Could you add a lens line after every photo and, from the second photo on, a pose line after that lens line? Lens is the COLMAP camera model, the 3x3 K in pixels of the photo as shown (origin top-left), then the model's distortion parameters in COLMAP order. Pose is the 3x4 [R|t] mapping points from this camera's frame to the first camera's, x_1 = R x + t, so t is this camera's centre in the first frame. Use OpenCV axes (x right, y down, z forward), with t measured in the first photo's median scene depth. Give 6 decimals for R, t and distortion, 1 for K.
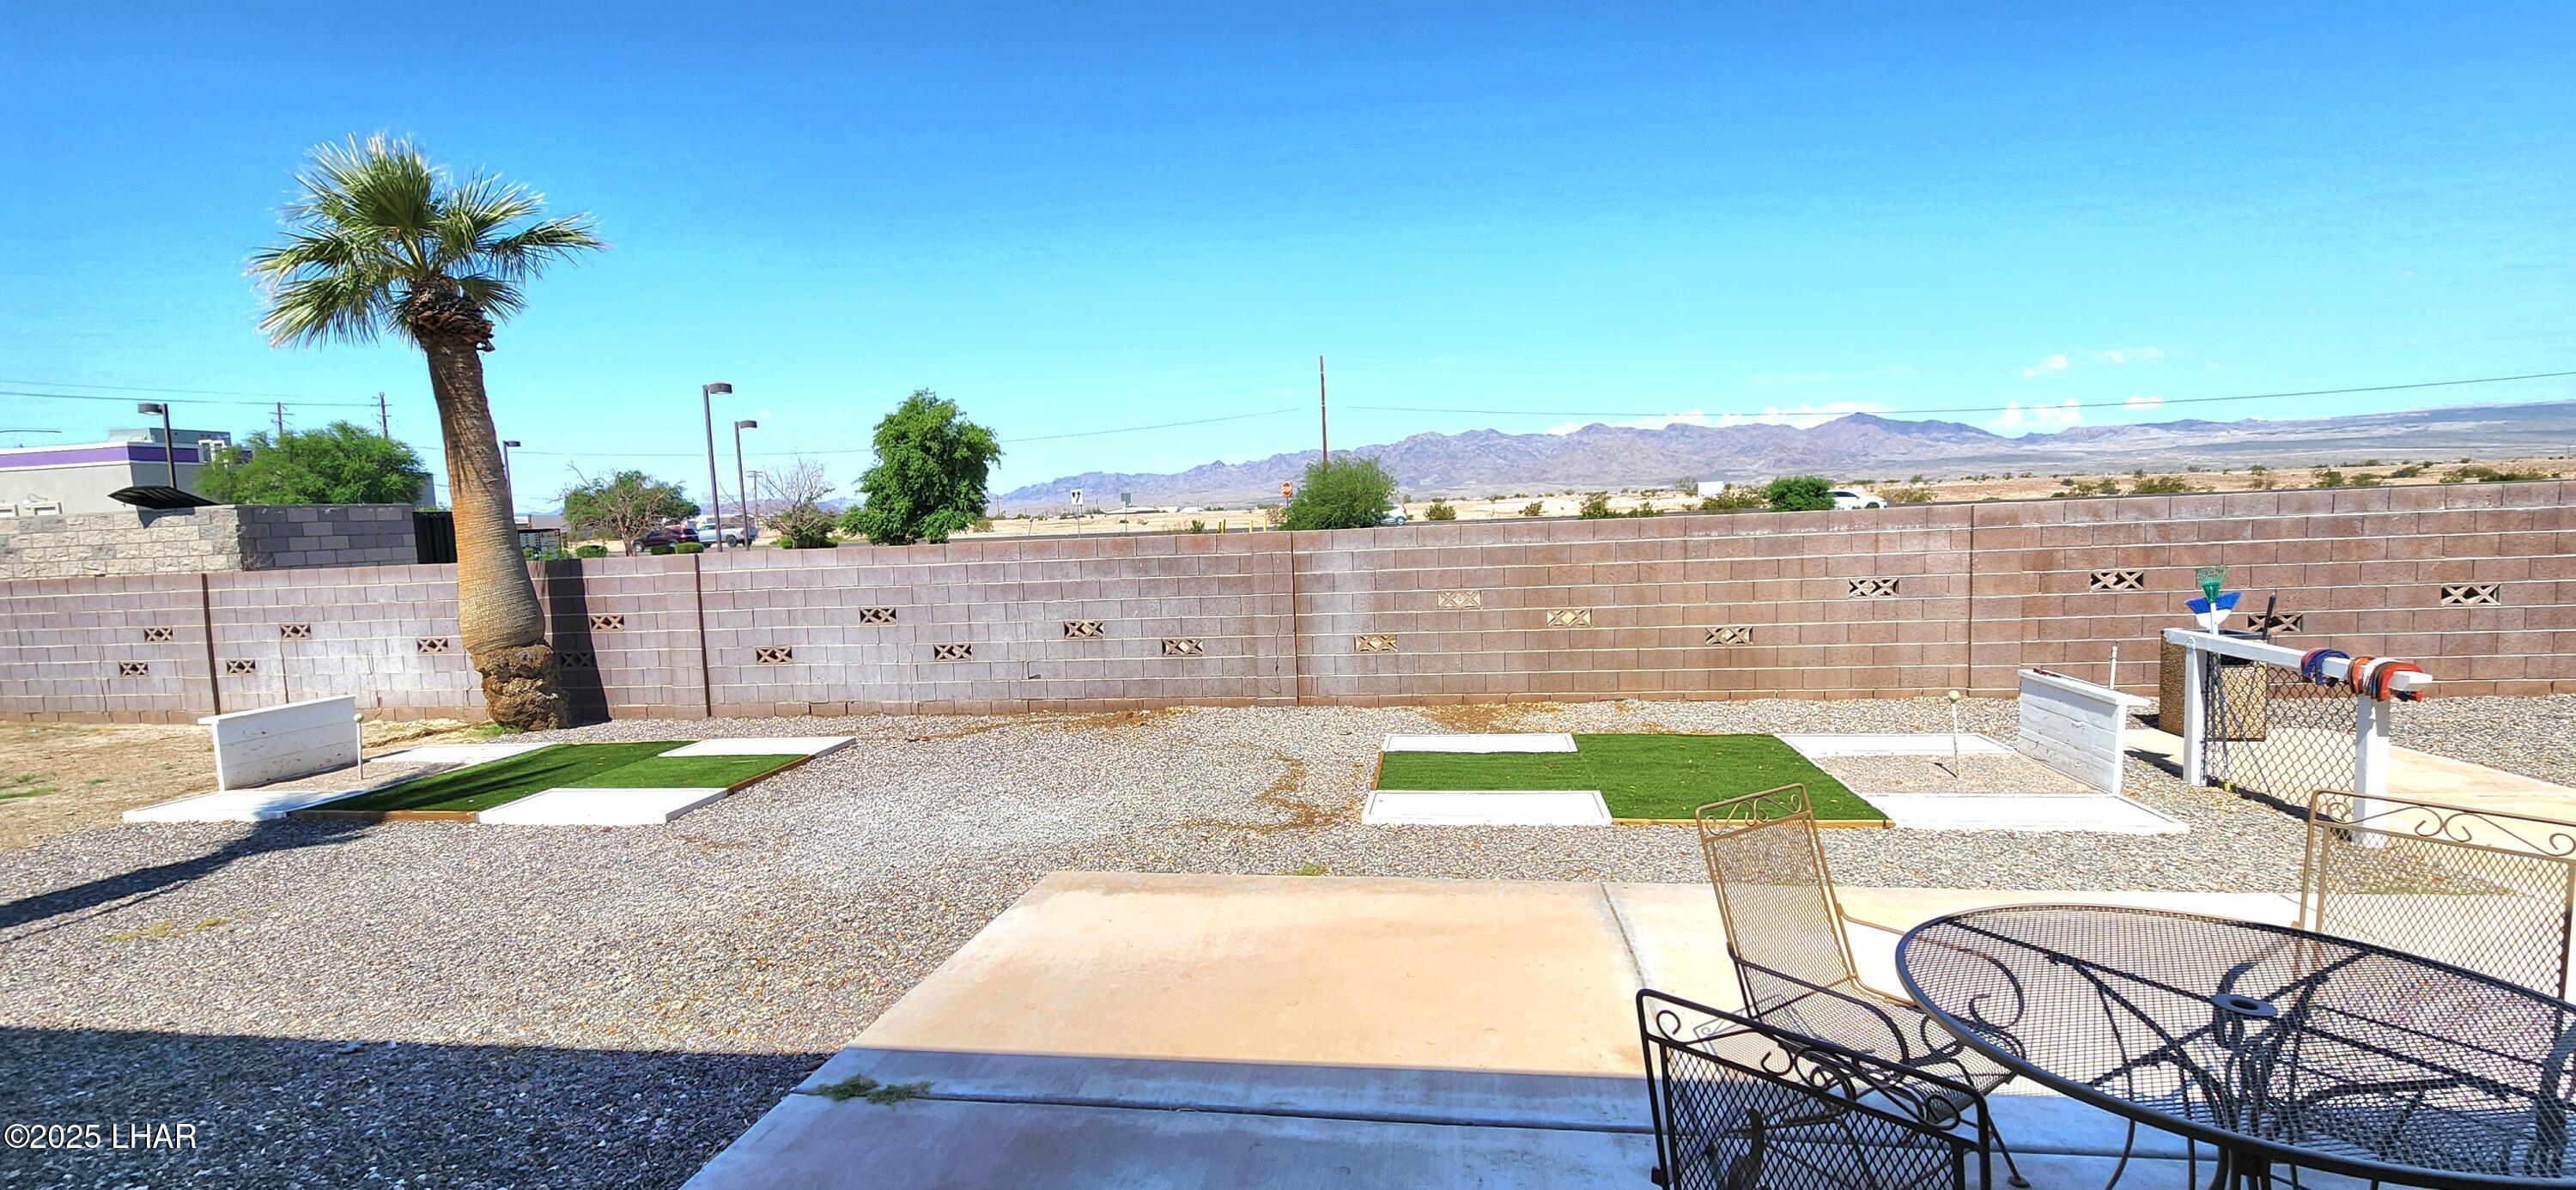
lens RADIAL K [[1032.0, 0, 1293.9], [0, 1032.0, 591.1], [0, 0, 1]] dist [0.000854, 0.000088]
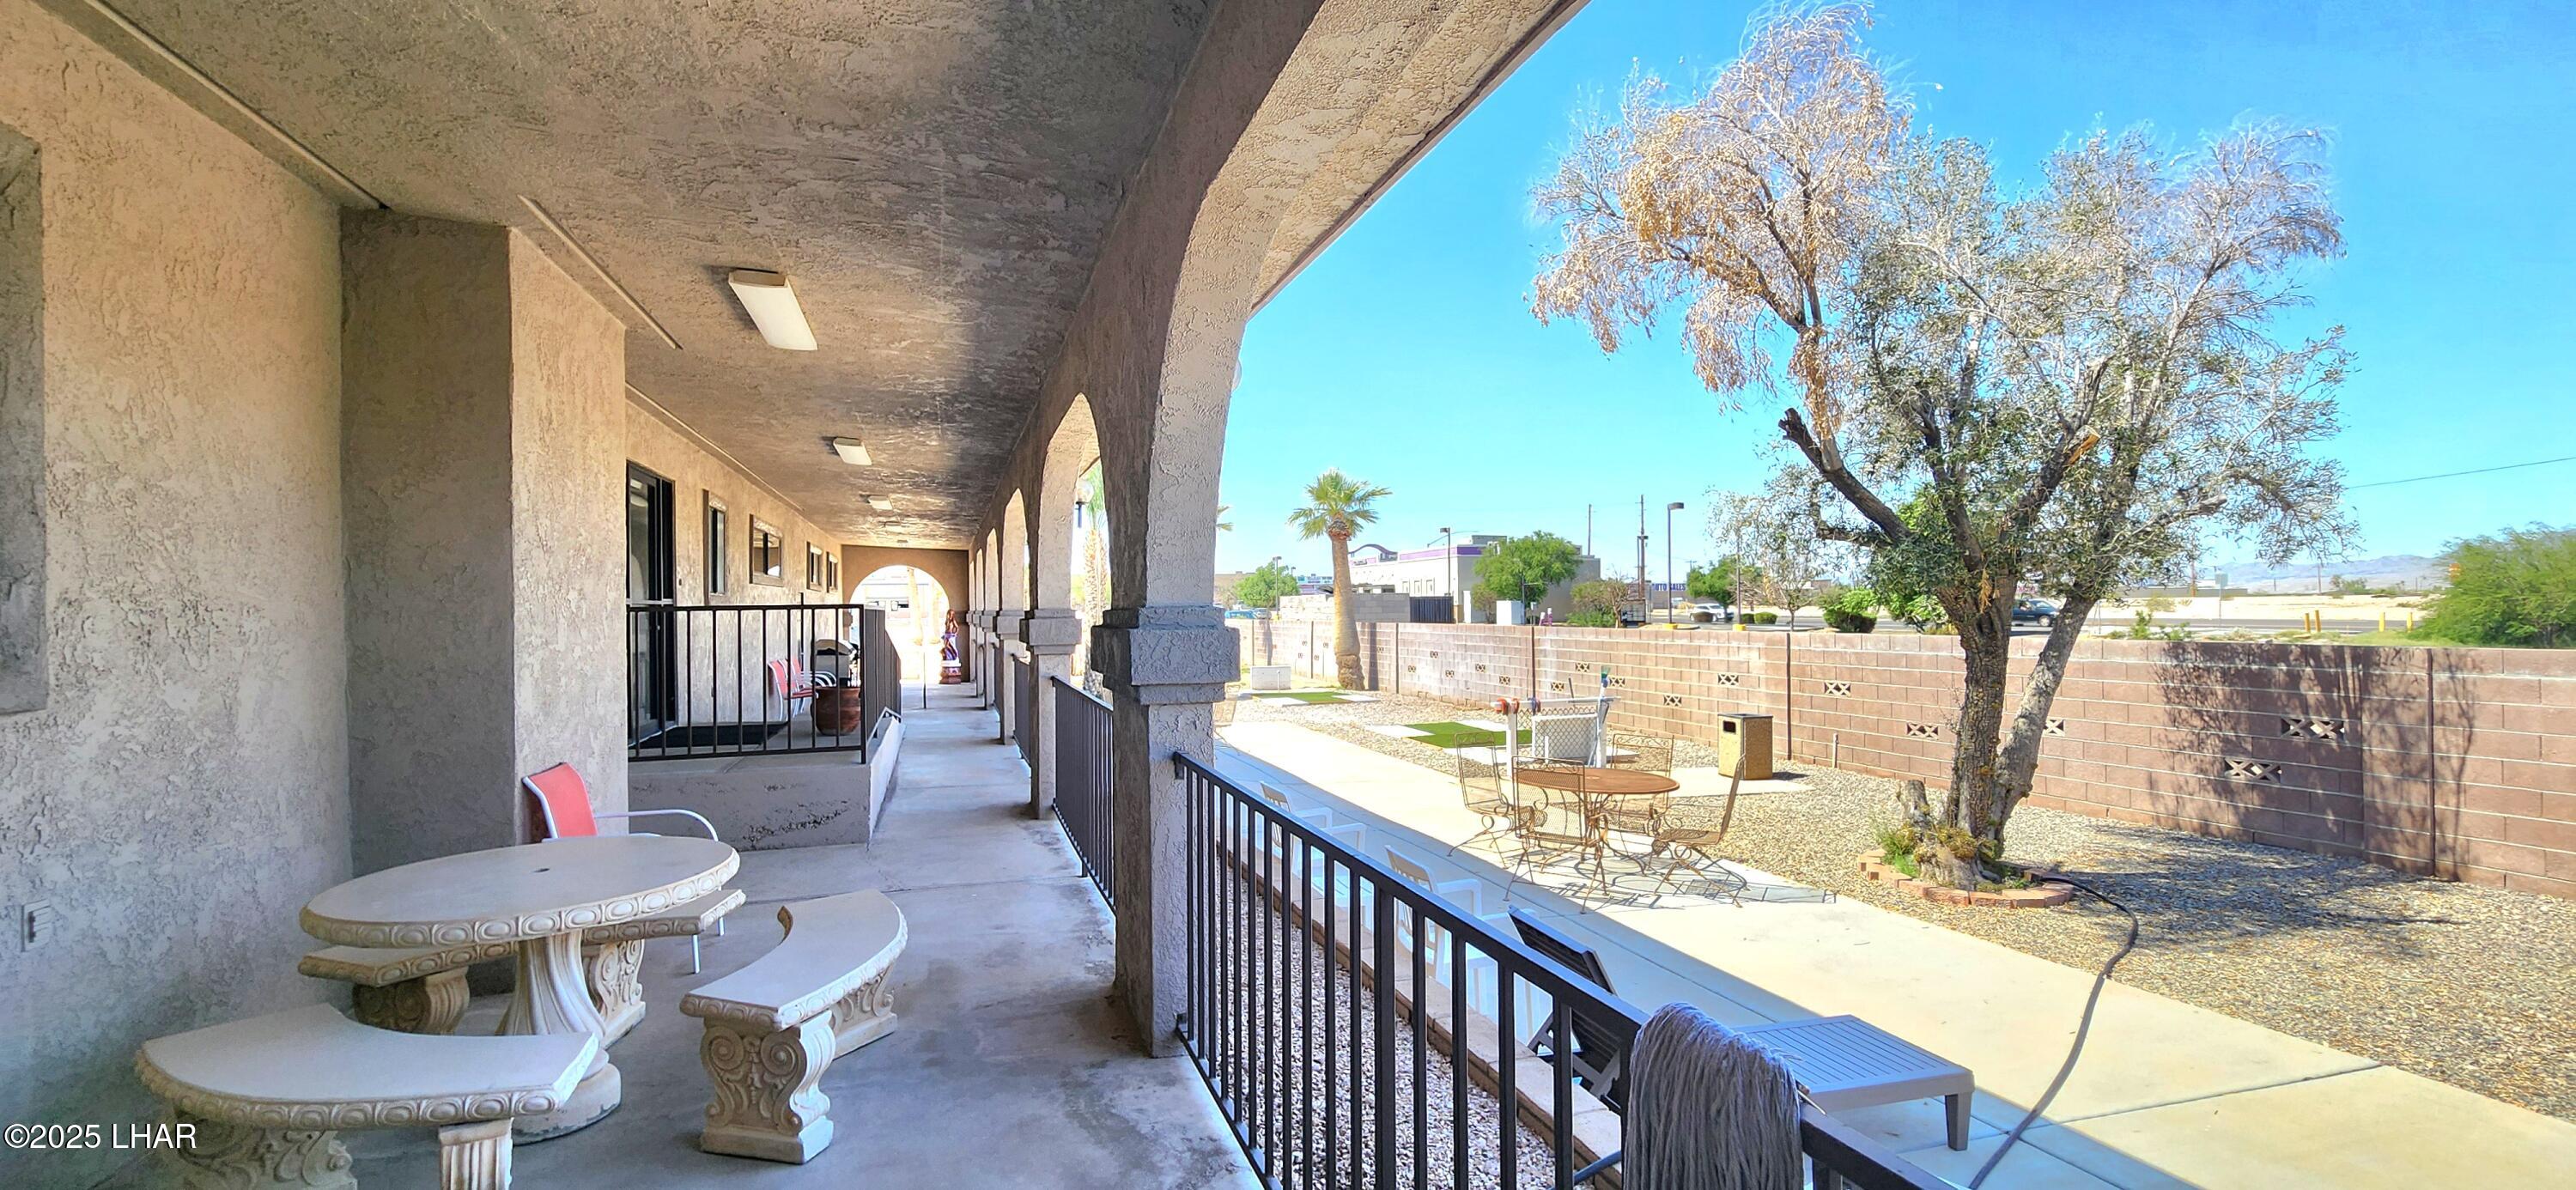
lens RADIAL K [[1032.0, 0, 1290.2], [0, 1032.0, 607.7], [0, 0, 1]] dist [0.000854, 0.000088]
pose [[0.455226, 0.037041, -0.889605, 1.490189], [-0.080560, 0.996750, 0.000278, -0.053866], [0.886724, 0.071540, 0.456731, -0.317833]]
